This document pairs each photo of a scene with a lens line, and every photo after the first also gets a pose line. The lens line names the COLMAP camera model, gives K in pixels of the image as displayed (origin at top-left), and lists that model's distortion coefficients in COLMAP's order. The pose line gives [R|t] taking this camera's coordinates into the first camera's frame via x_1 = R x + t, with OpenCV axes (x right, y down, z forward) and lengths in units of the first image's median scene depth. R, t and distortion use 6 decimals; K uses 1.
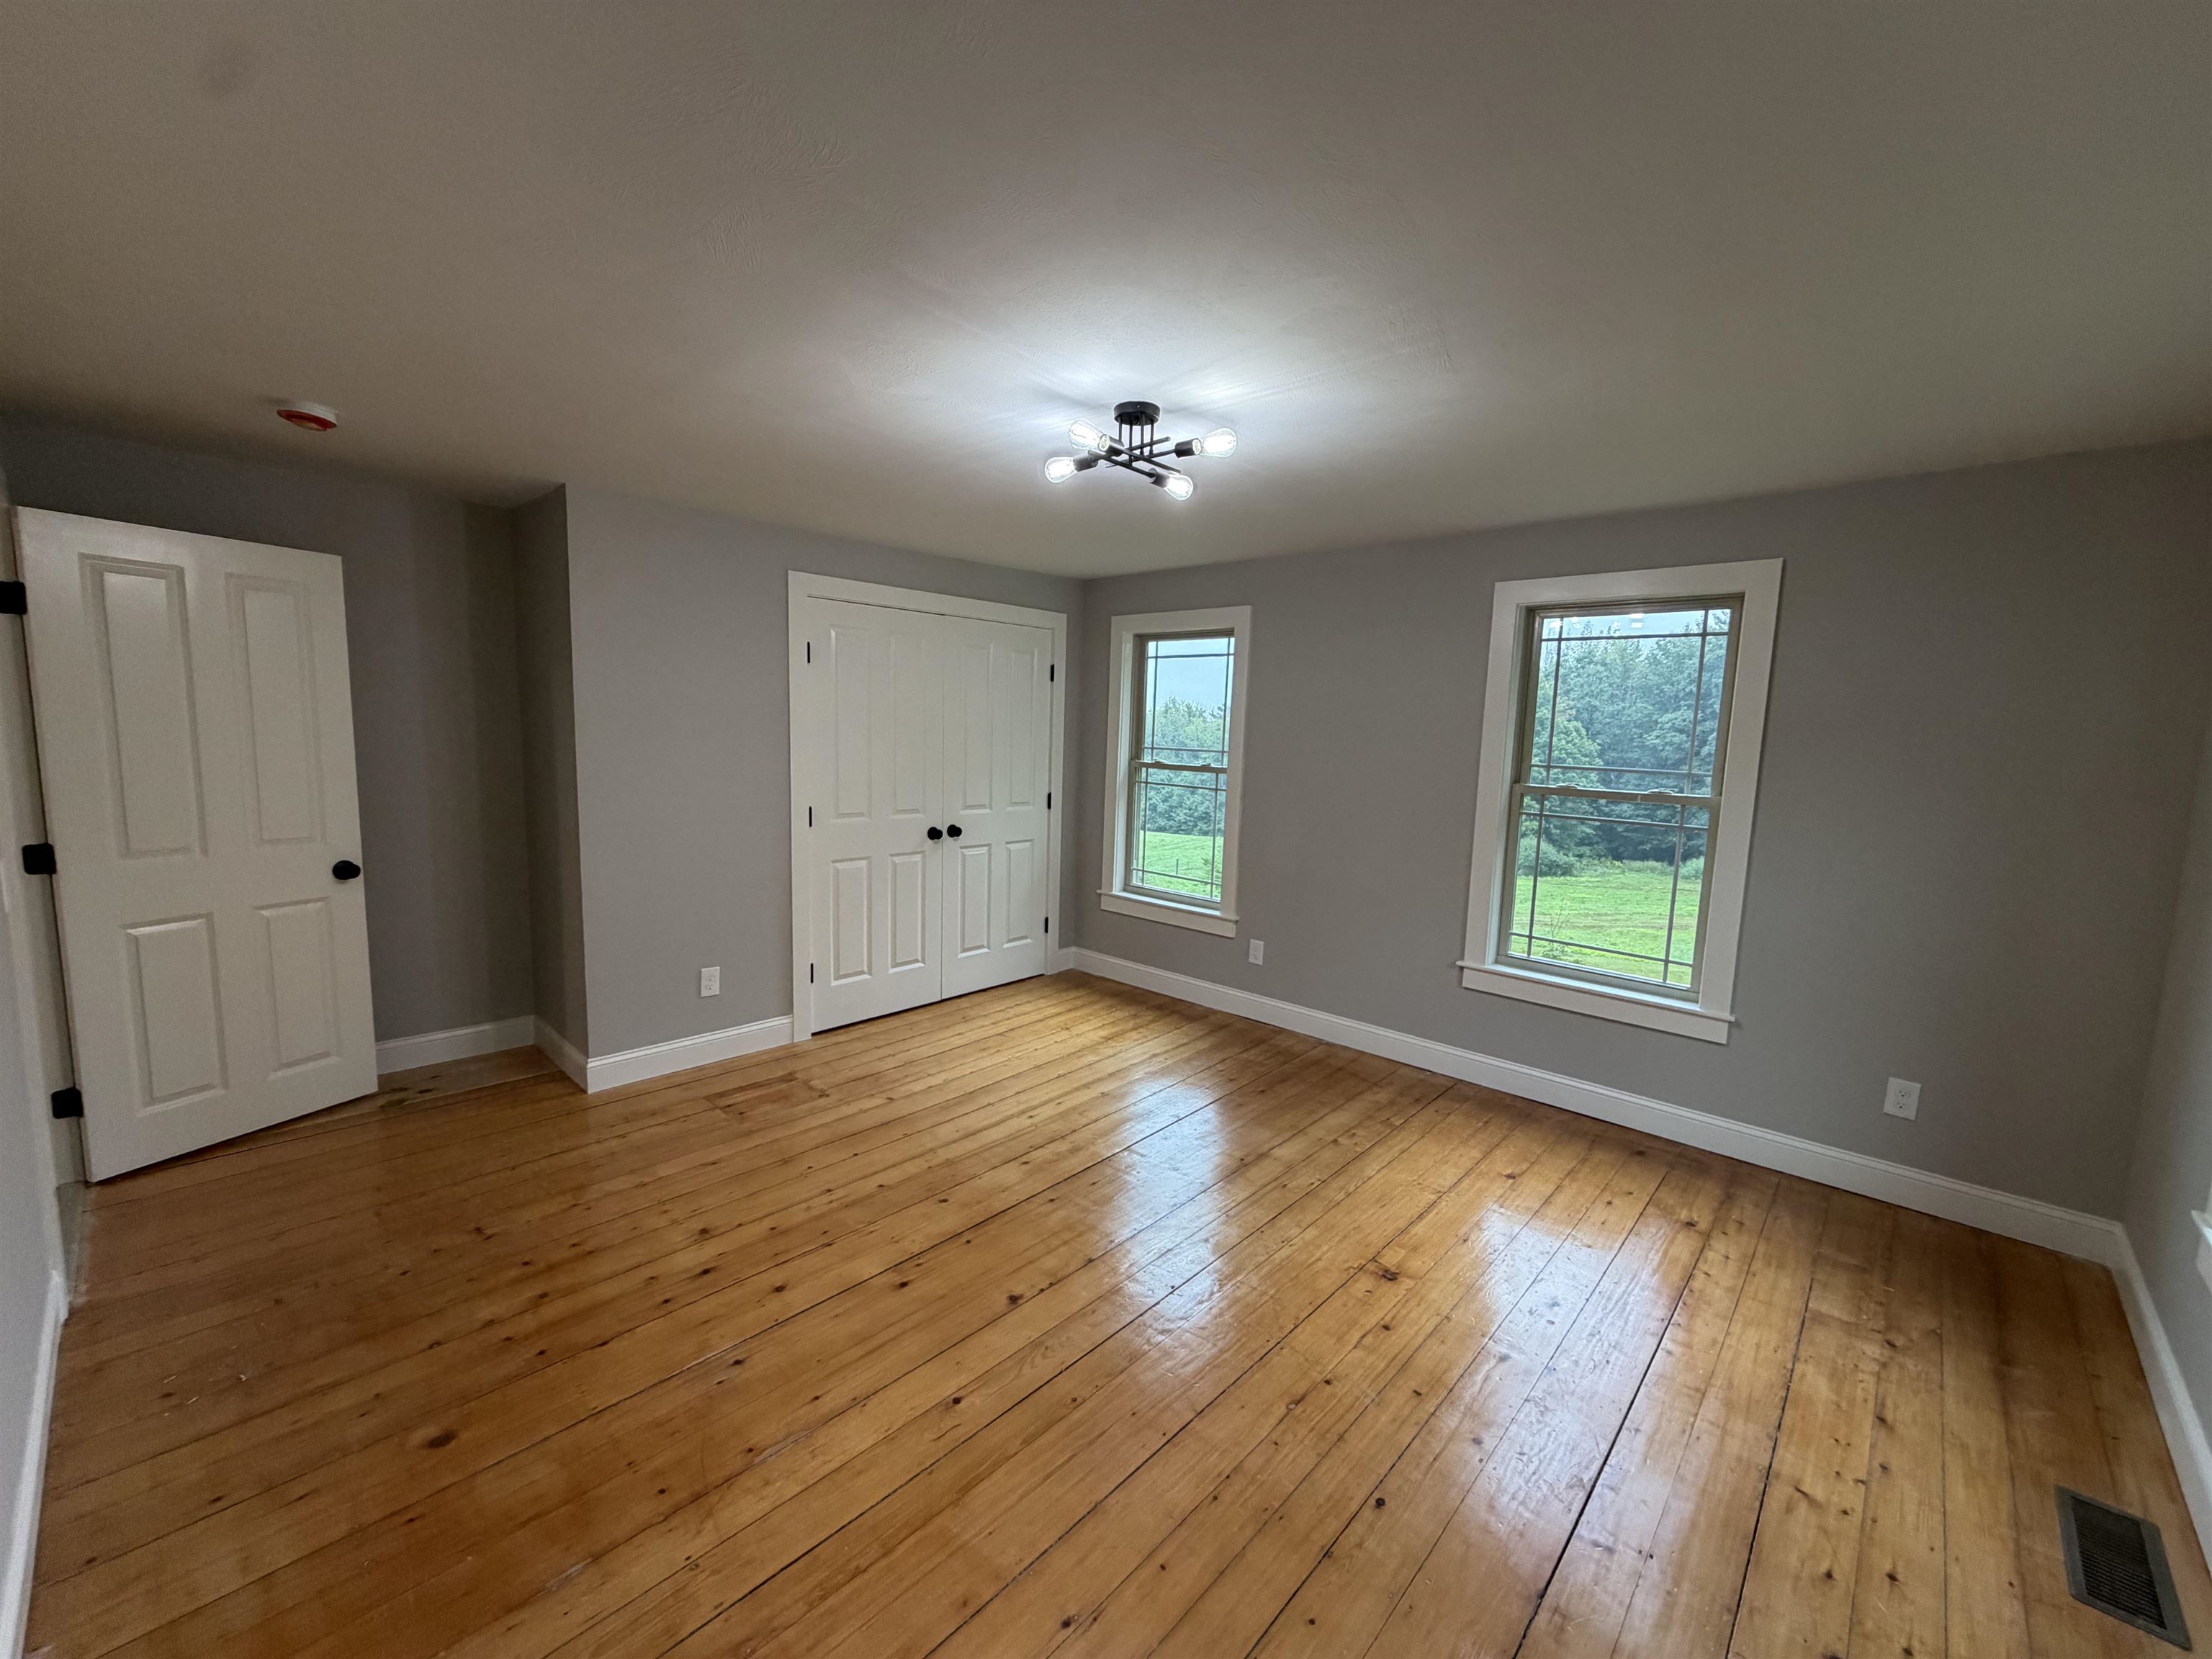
lens RADIAL K [[890.3, 0, 1091.9], [0, 890.3, 828.9], [0, 0, 1]] dist [0.013332, -0.000127]
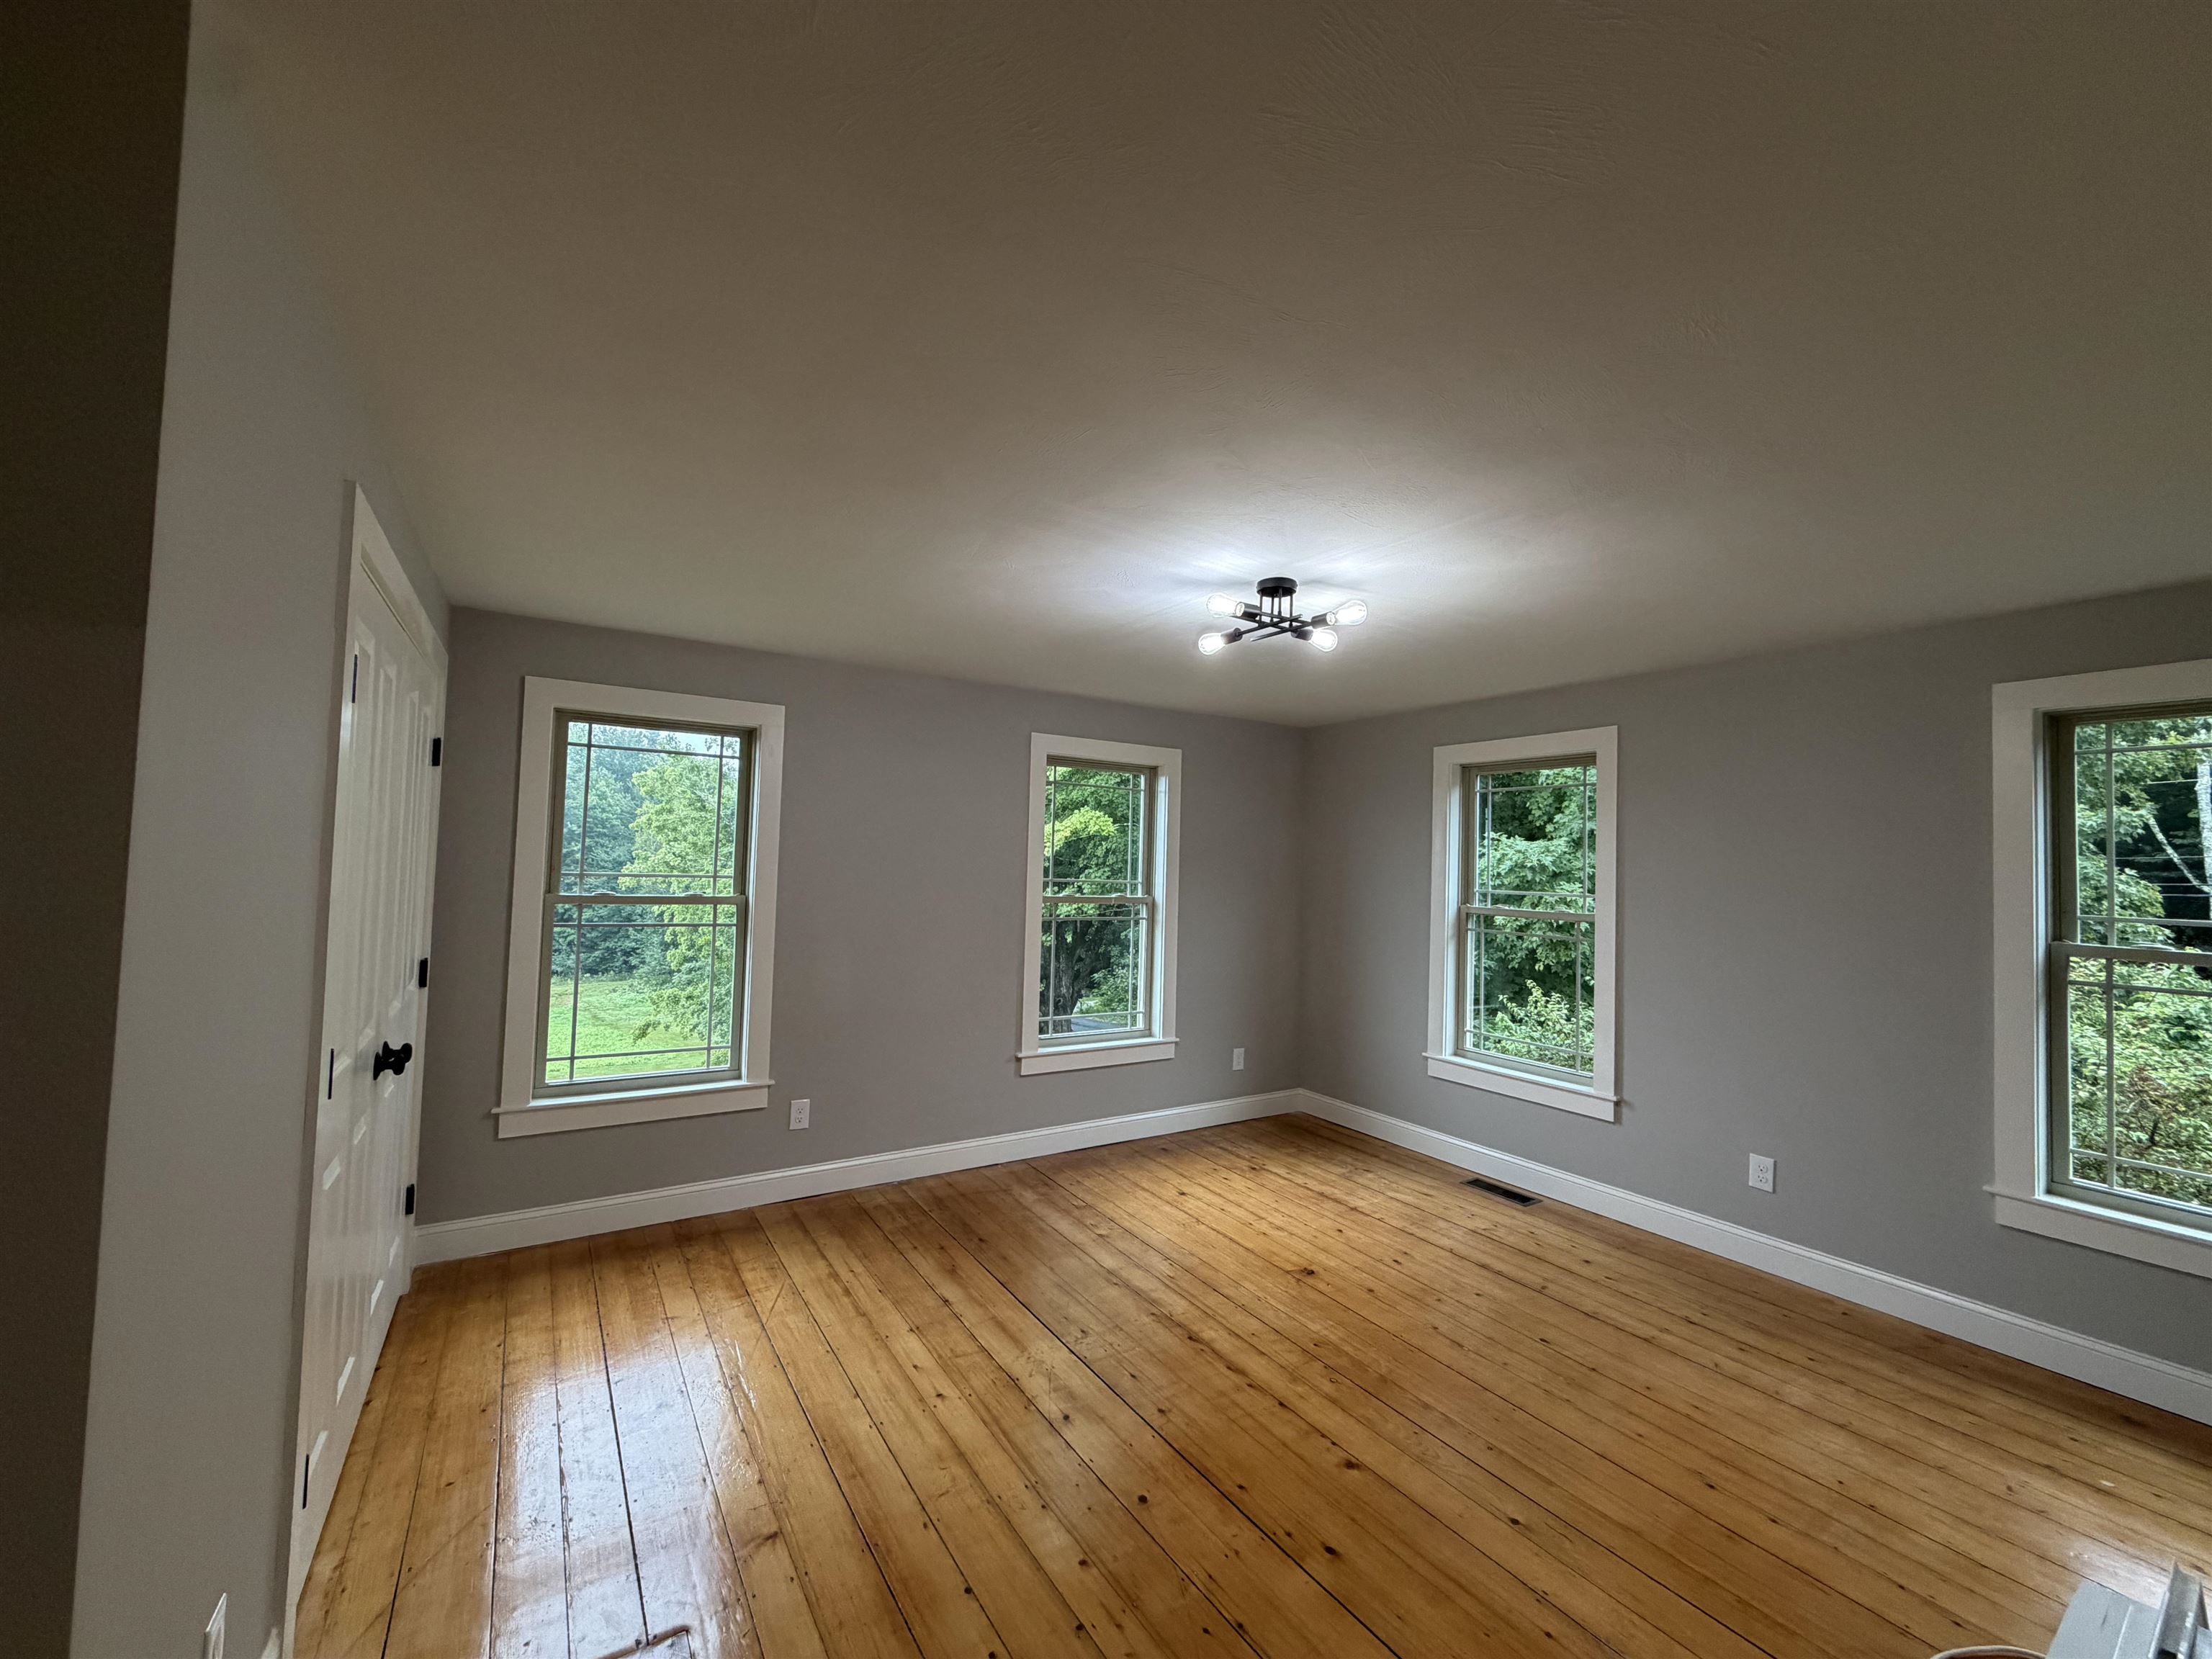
lens RADIAL K [[890.3, 0, 1090.3], [0, 890.3, 830.4], [0, 0, 1]] dist [0.013332, -0.000127]
pose [[0.233249, 0.014942, 0.972302, -0.503815], [0.079123, 0.996275, -0.034292, -0.069409], [-0.969193, 0.084930, 0.231198, 0.446622]]
